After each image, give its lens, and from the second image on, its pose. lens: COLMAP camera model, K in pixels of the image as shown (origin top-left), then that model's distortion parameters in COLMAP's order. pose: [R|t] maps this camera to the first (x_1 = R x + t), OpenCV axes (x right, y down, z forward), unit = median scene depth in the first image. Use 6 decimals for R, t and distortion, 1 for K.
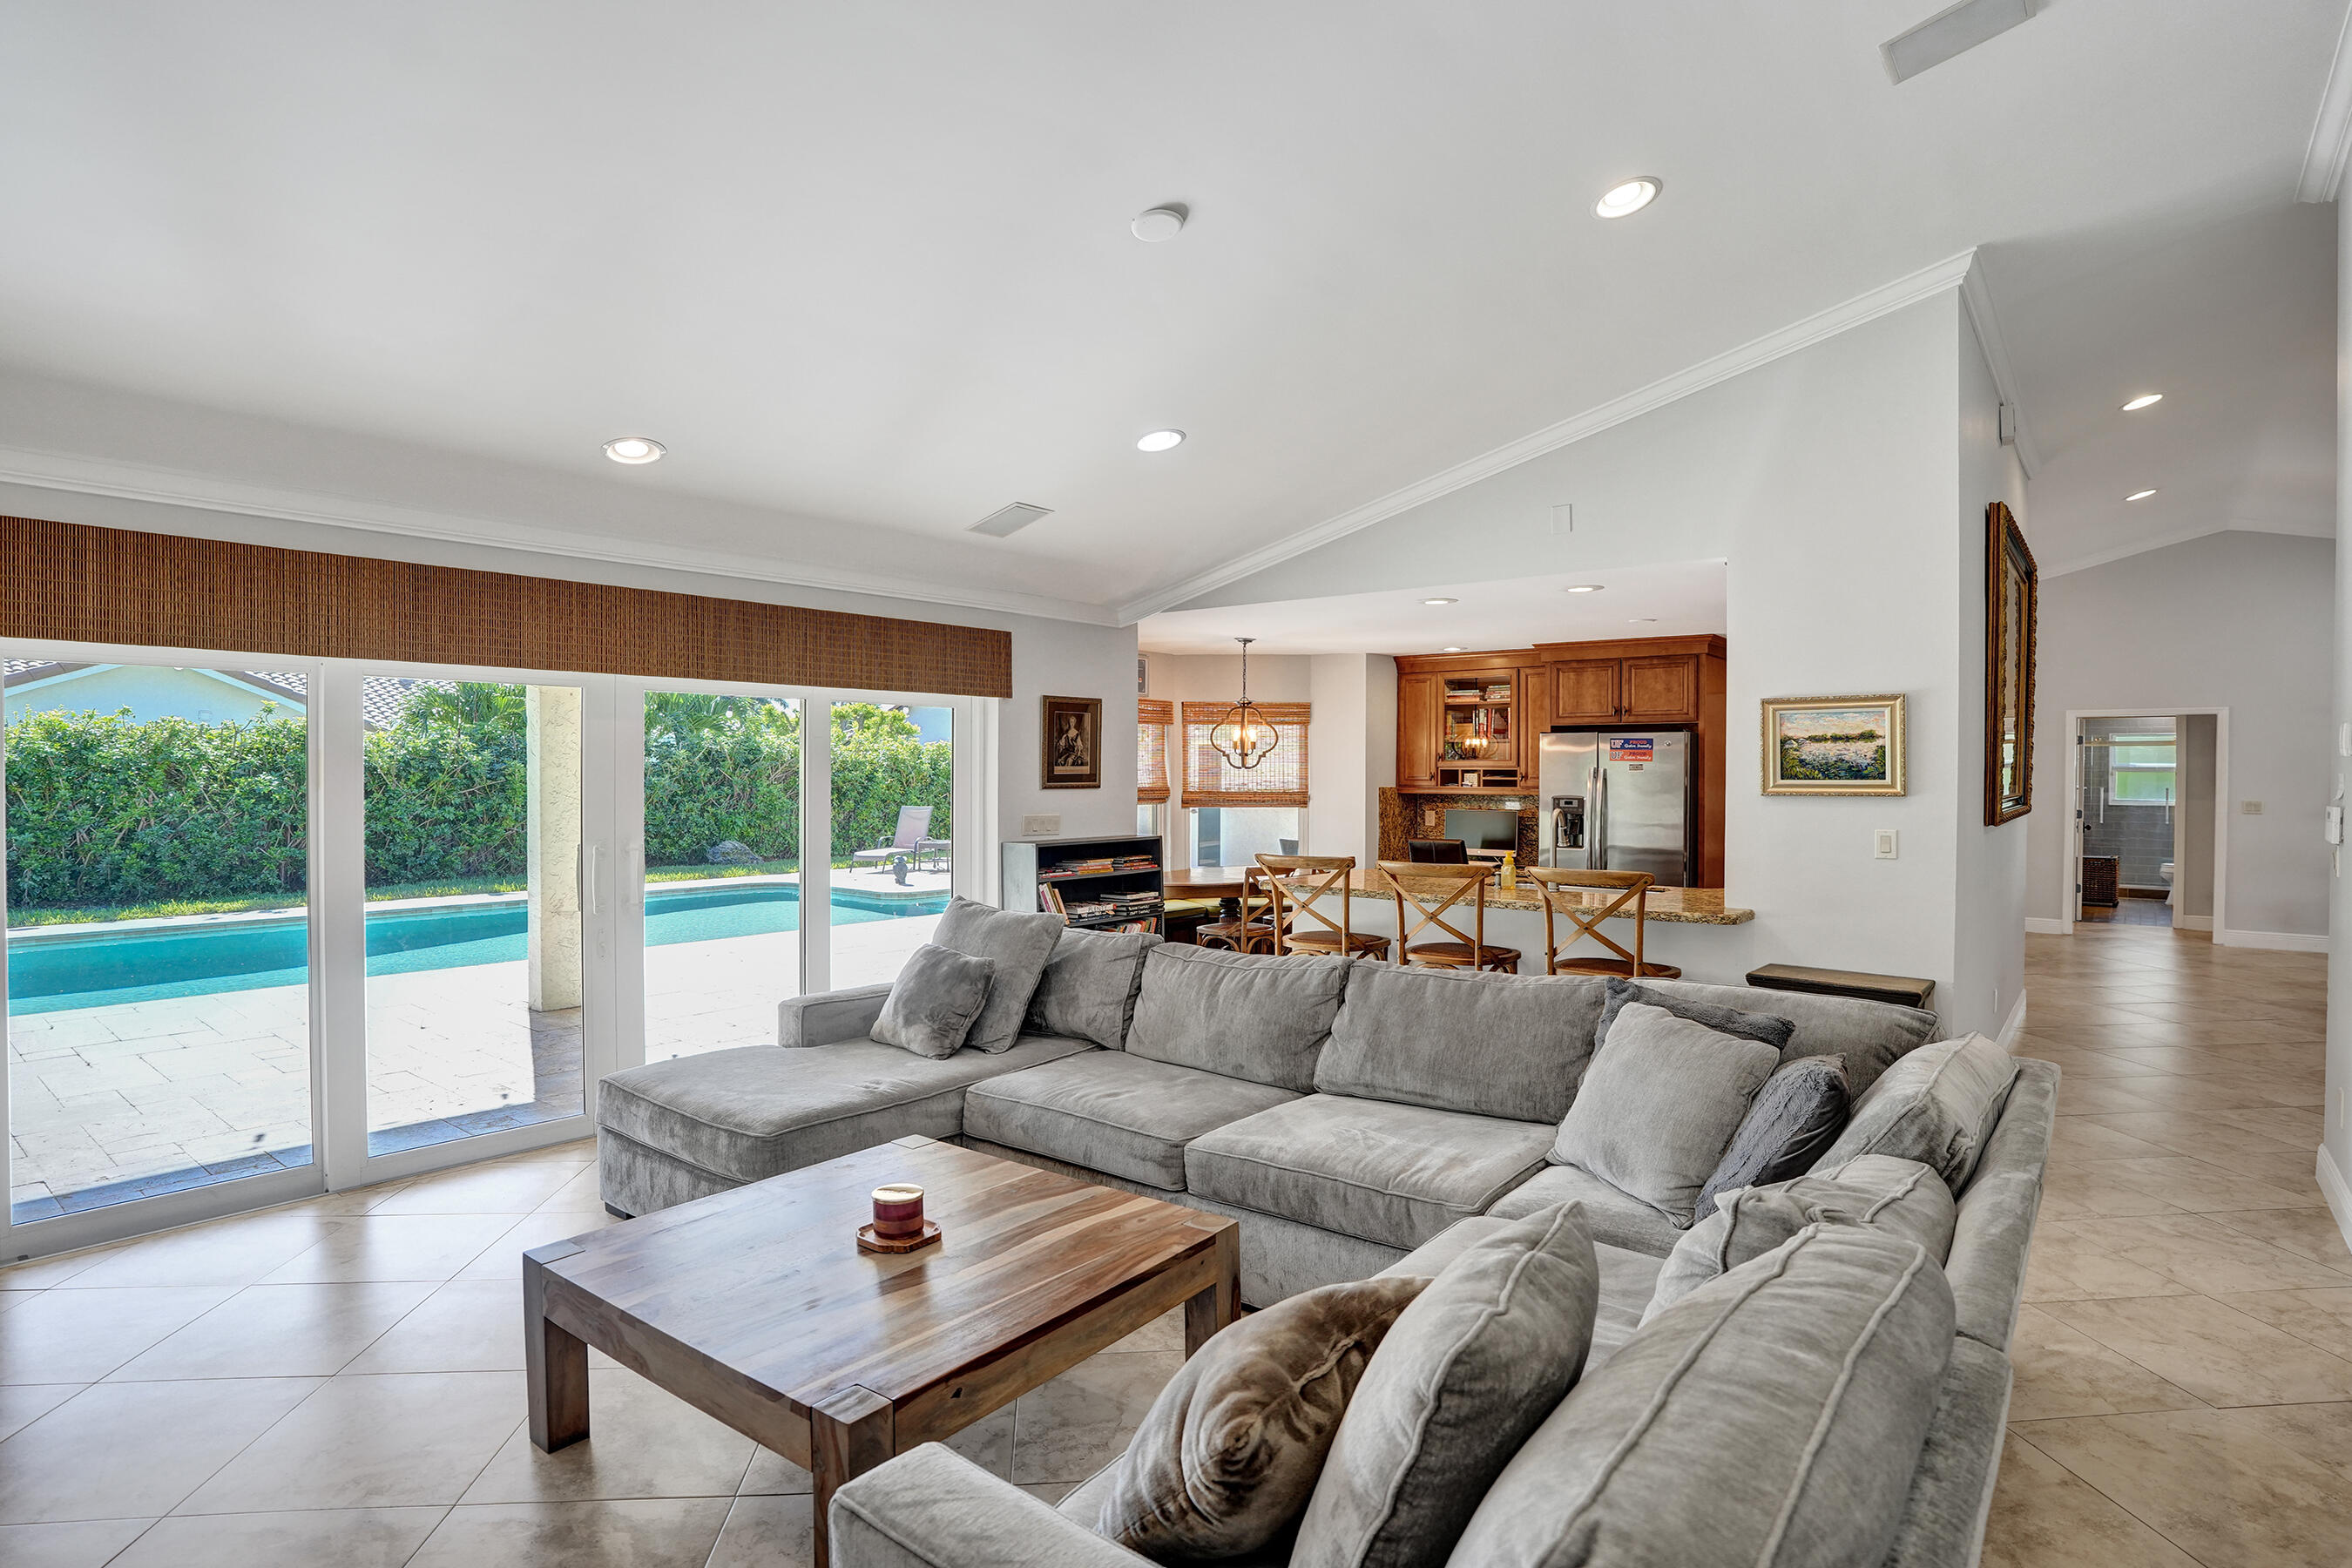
lens RADIAL K [[1237.9, 0, 1184.5], [0, 1237.9, 781.2], [0, 0, 1]] dist [-0.075500, 0.032491]
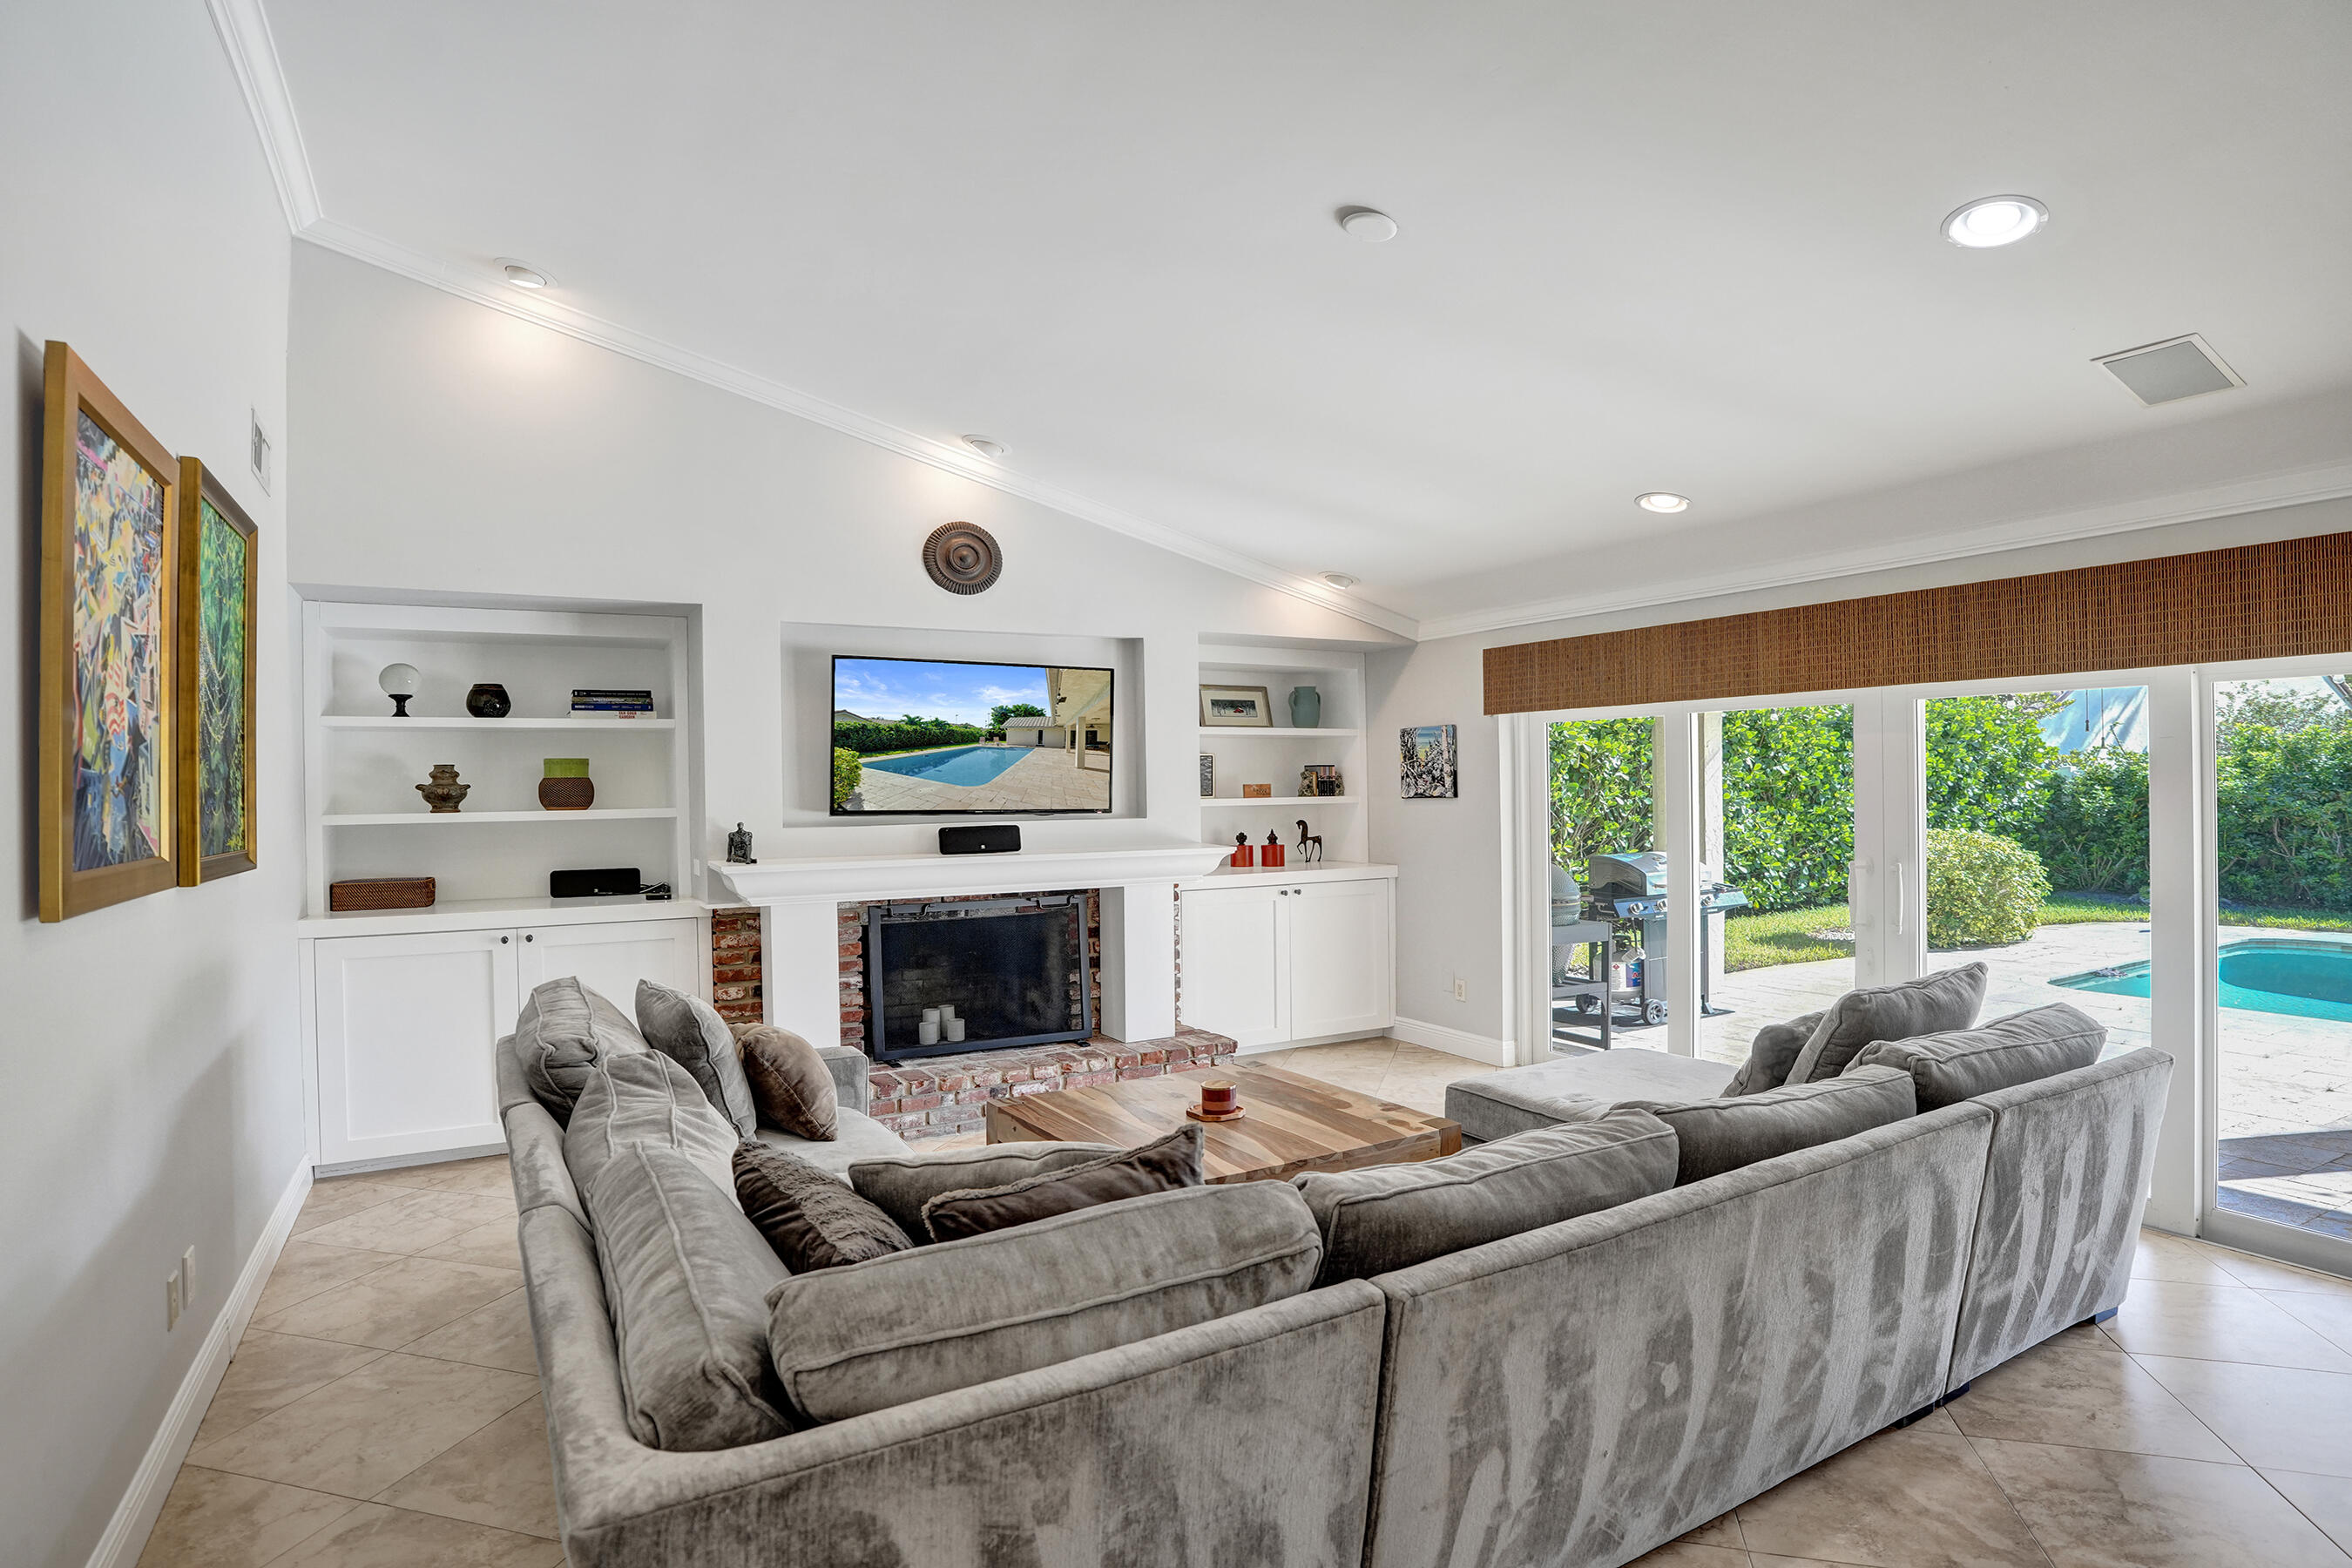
lens RADIAL K [[1251.4, 0, 1176.0], [0, 1251.4, 784.0], [0, 0, 1]] dist [-0.037781, 0.000732]
pose [[-0.370515, 0.000935, -0.928826, 0.507651], [0.000765, 0.999999, 0.000702, -0.008927], [0.928826, -0.000451, -0.370516, 0.658044]]
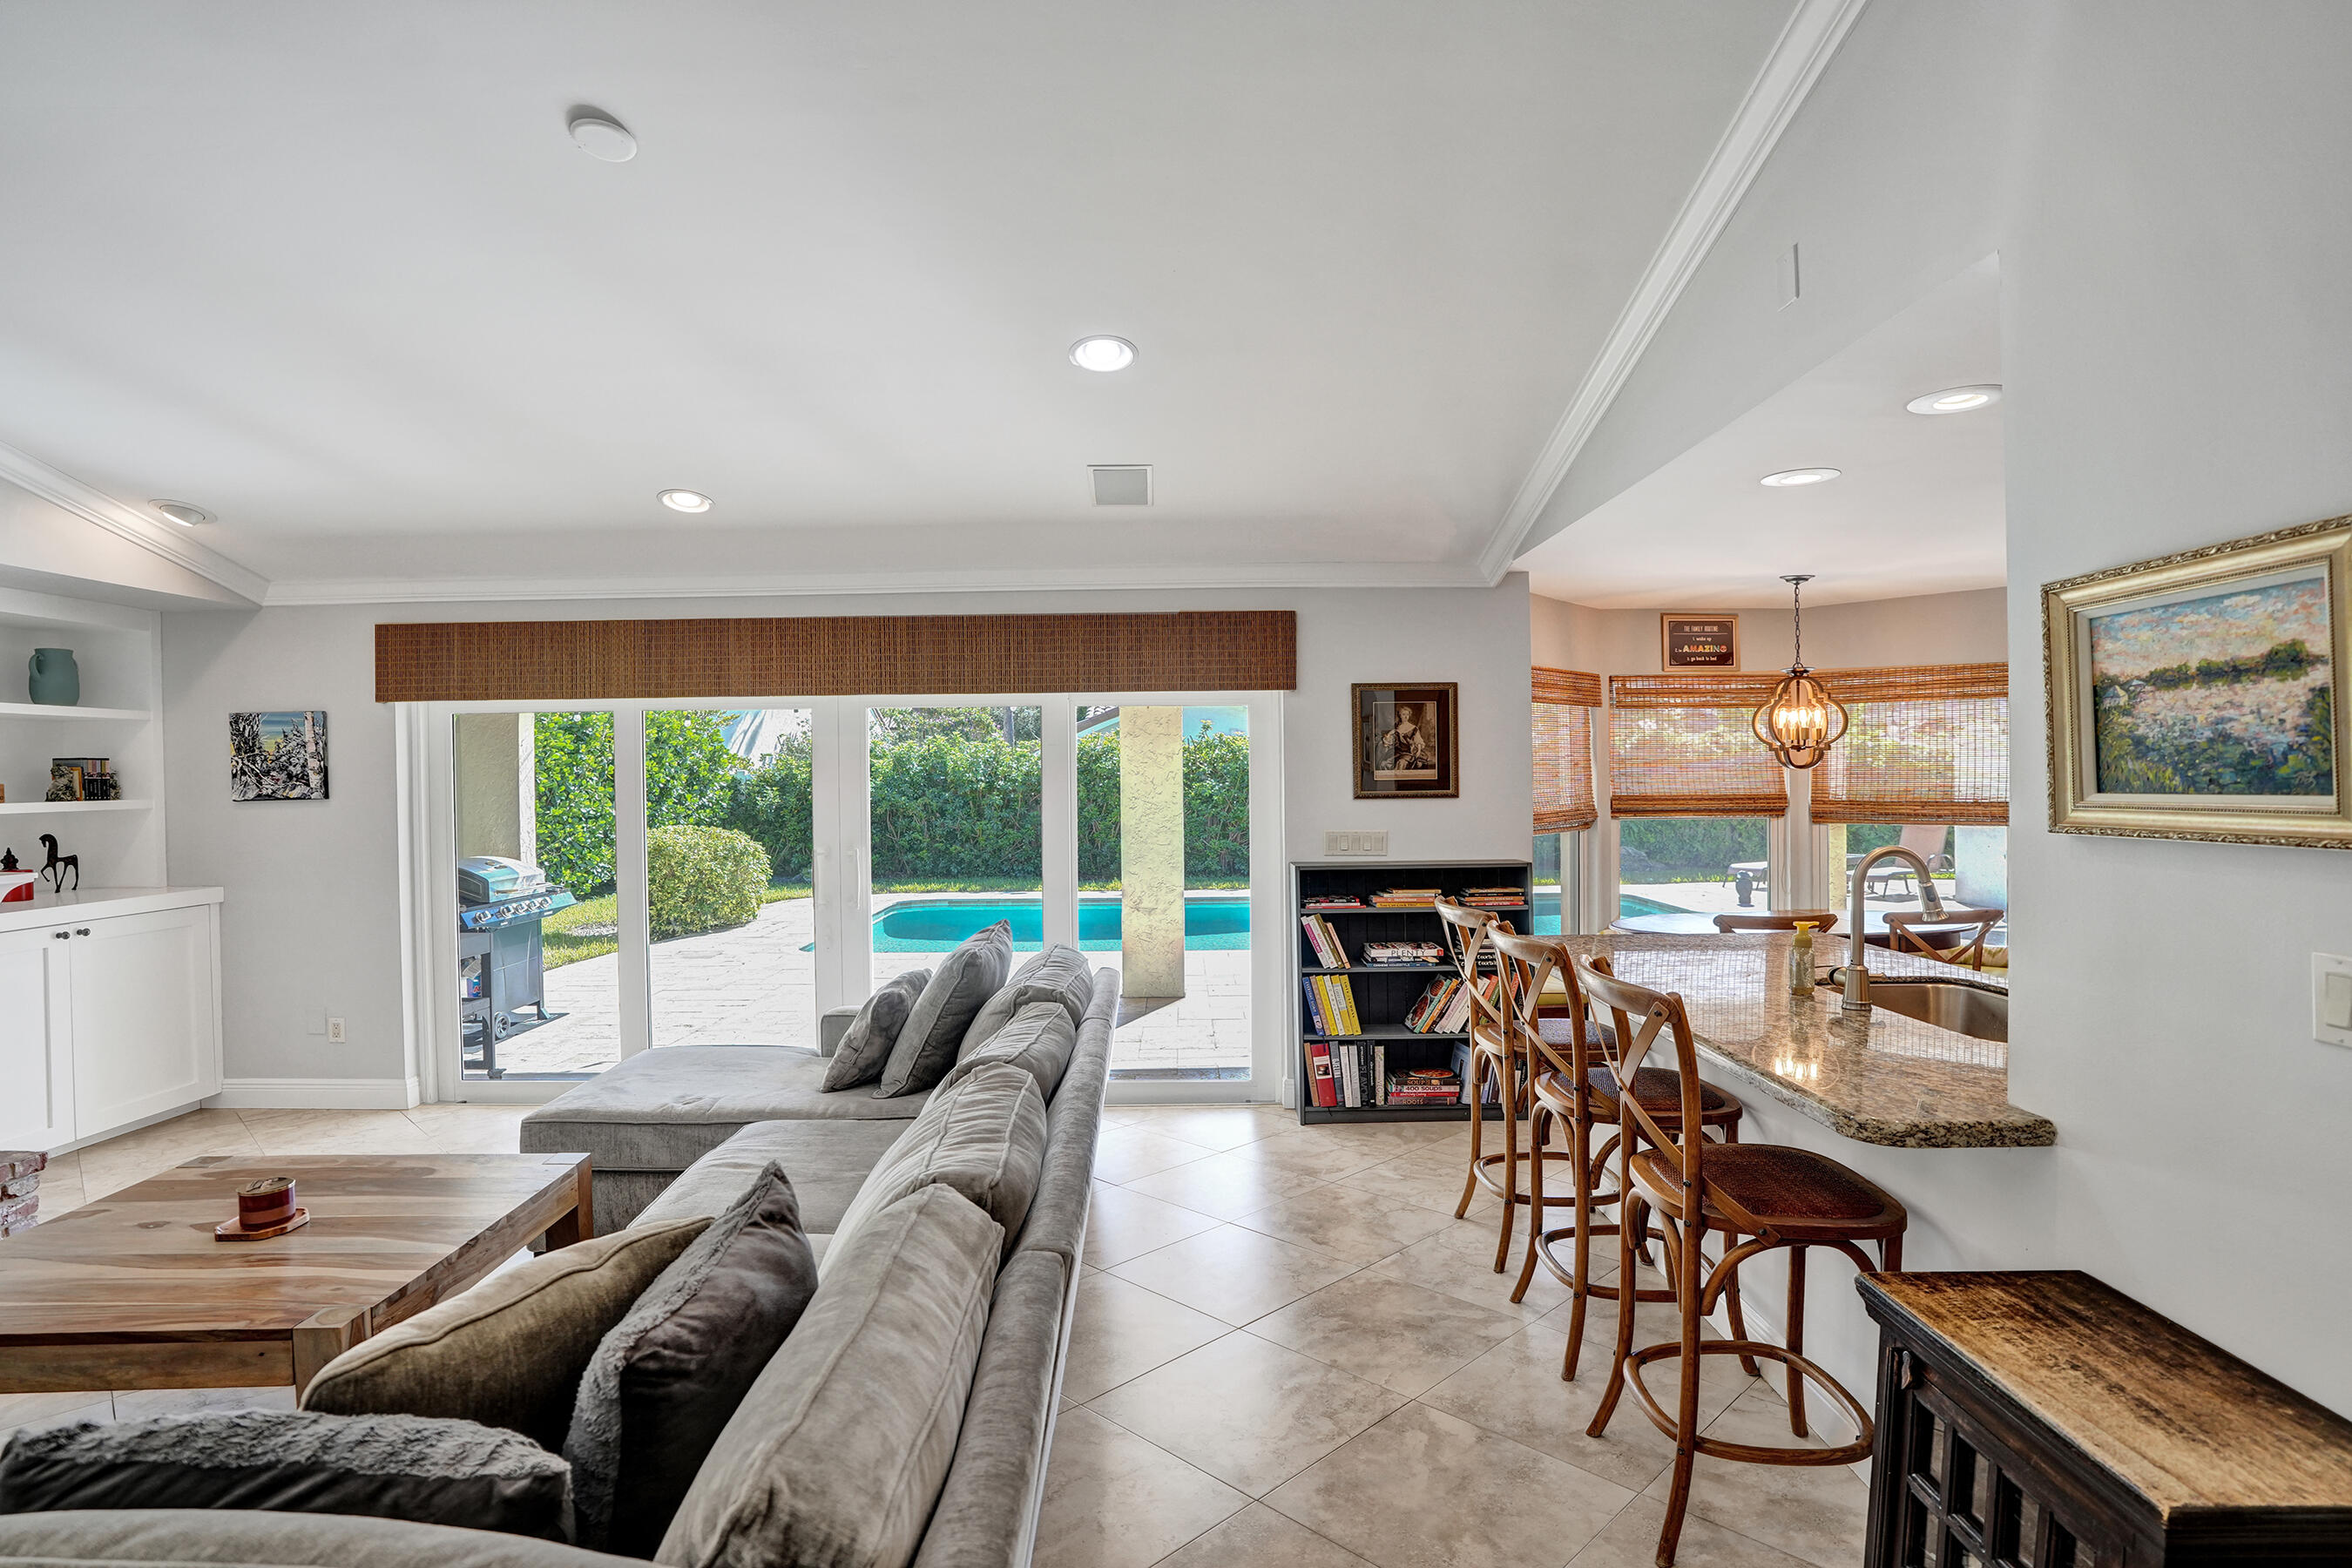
lens RADIAL K [[1237.9, 0, 1184.5], [0, 1237.9, 781.2], [0, 0, 1]] dist [-0.075500, 0.032491]
pose [[0.624002, -0.005051, -0.781406, 0.471647], [0.004774, 0.999985, -0.002652, -0.003962], [0.781408, -0.002075, 0.624017, 0.427429]]
